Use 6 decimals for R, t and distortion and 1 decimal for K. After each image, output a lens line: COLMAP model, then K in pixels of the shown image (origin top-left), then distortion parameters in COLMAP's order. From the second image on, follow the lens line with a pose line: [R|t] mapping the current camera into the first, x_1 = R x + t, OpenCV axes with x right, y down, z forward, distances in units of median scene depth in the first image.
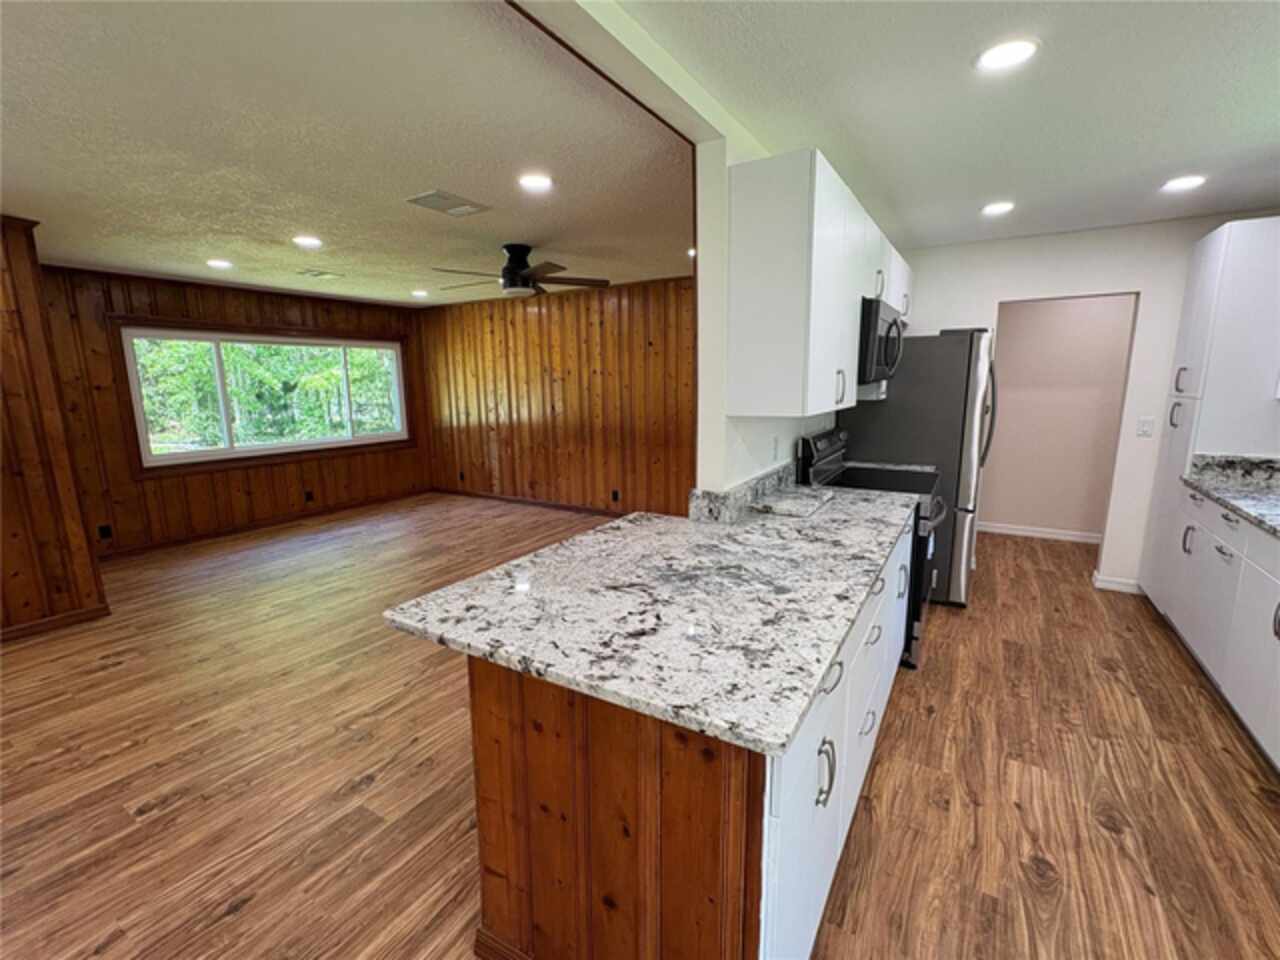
lens RADIAL K [[559.7, 0, 642.8], [0, 559.7, 482.6], [0, 0, 1]] dist [0.001473, 0.000505]
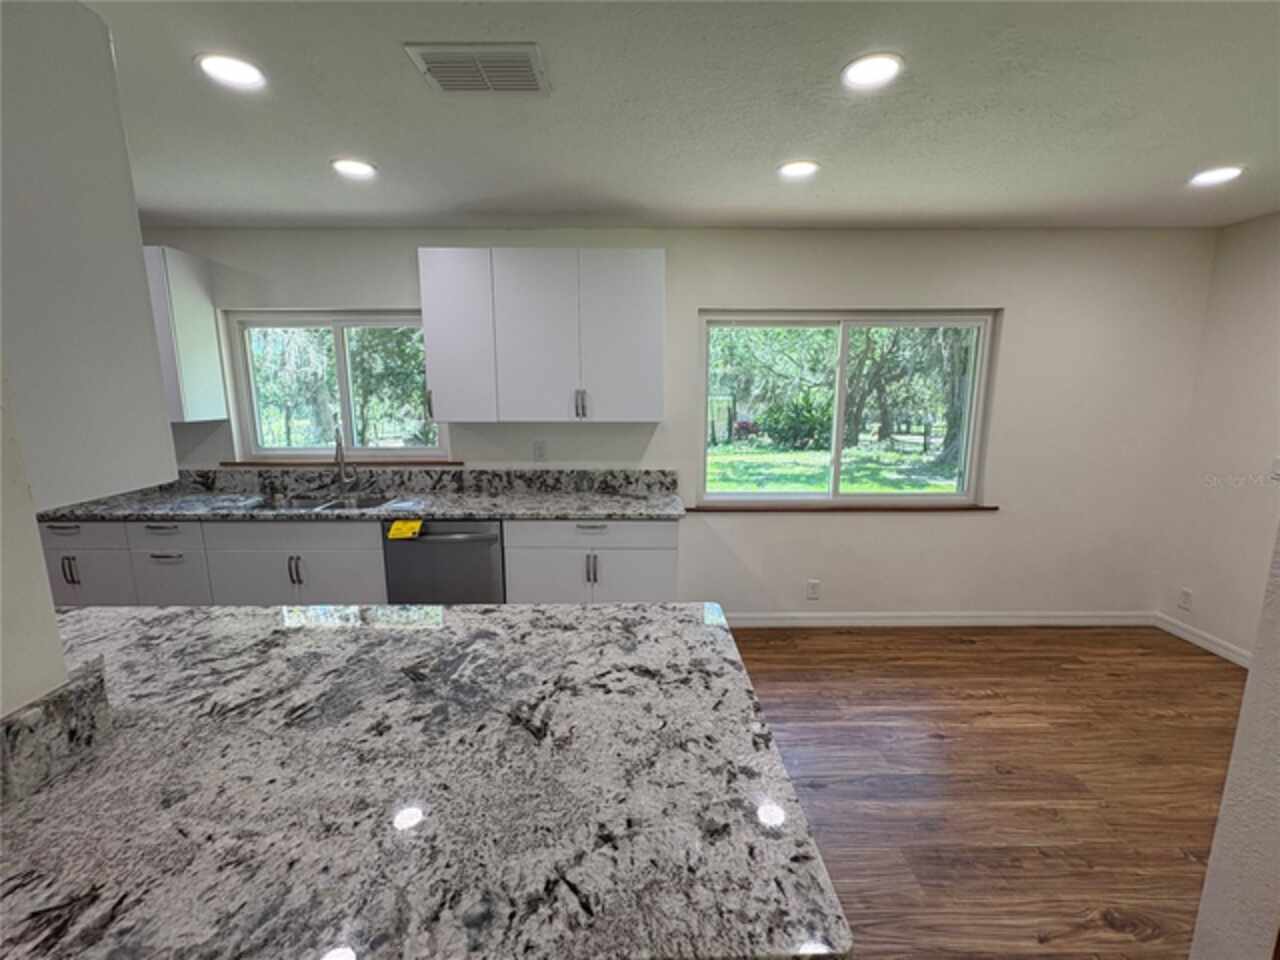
lens RADIAL K [[559.7, 0, 642.0], [0, 559.7, 483.4], [0, 0, 1]] dist [0.001473, 0.000505]
pose [[-0.532262, -0.137476, 0.835343, -0.478093], [0.161856, 0.952000, 0.259806, -0.187429], [-0.830963, 0.273490, -0.484462, 0.855638]]
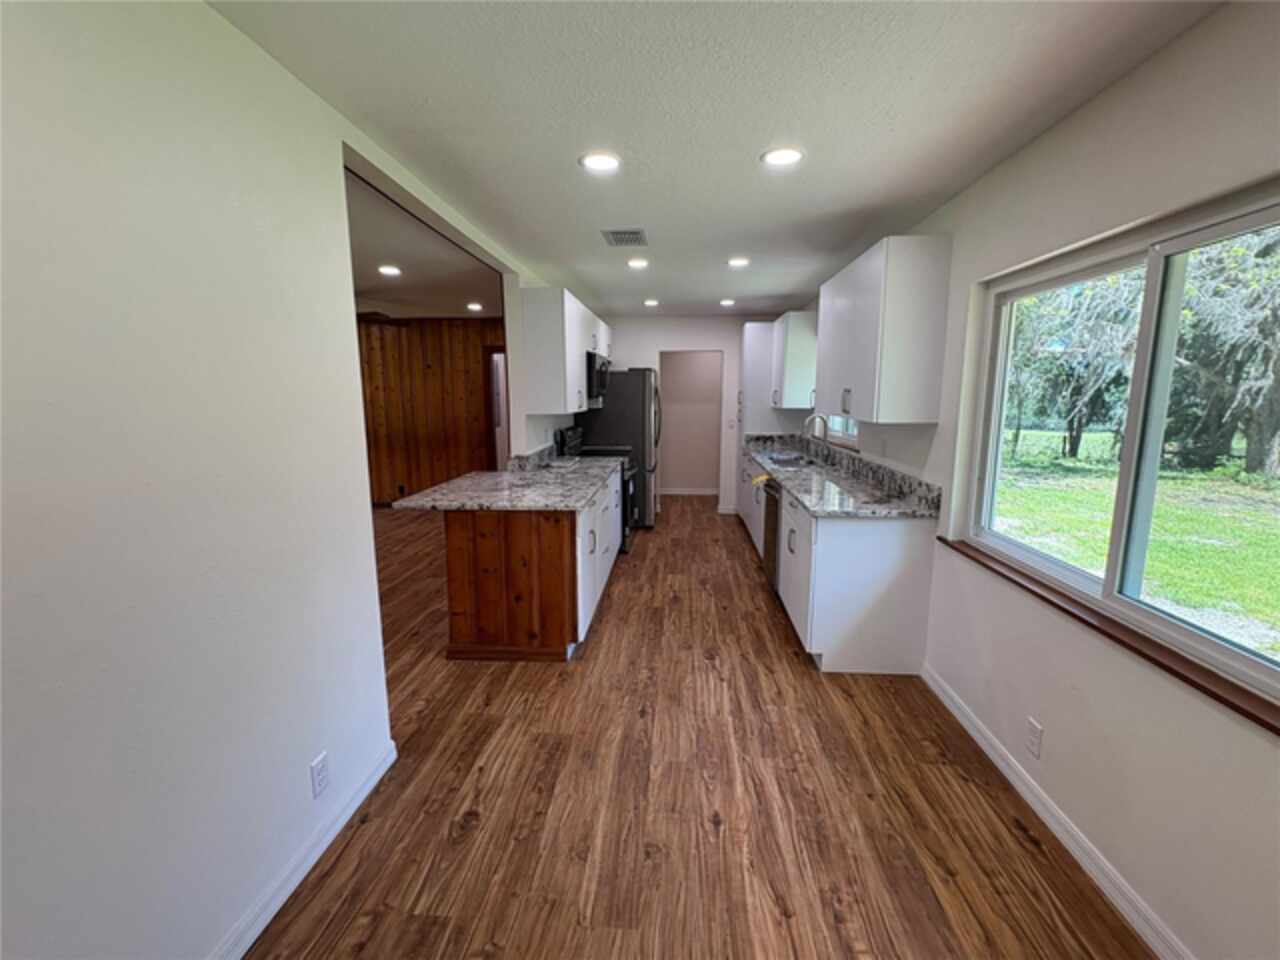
lens RADIAL K [[559.7, 0, 641.8], [0, 559.7, 484.7], [0, 0, 1]] dist [0.001473, 0.000505]
pose [[0.888302, -0.063309, 0.454875, -0.398574], [0.074034, 0.997239, -0.005781, 0.166342], [-0.453253, 0.038812, 0.890536, -0.901779]]
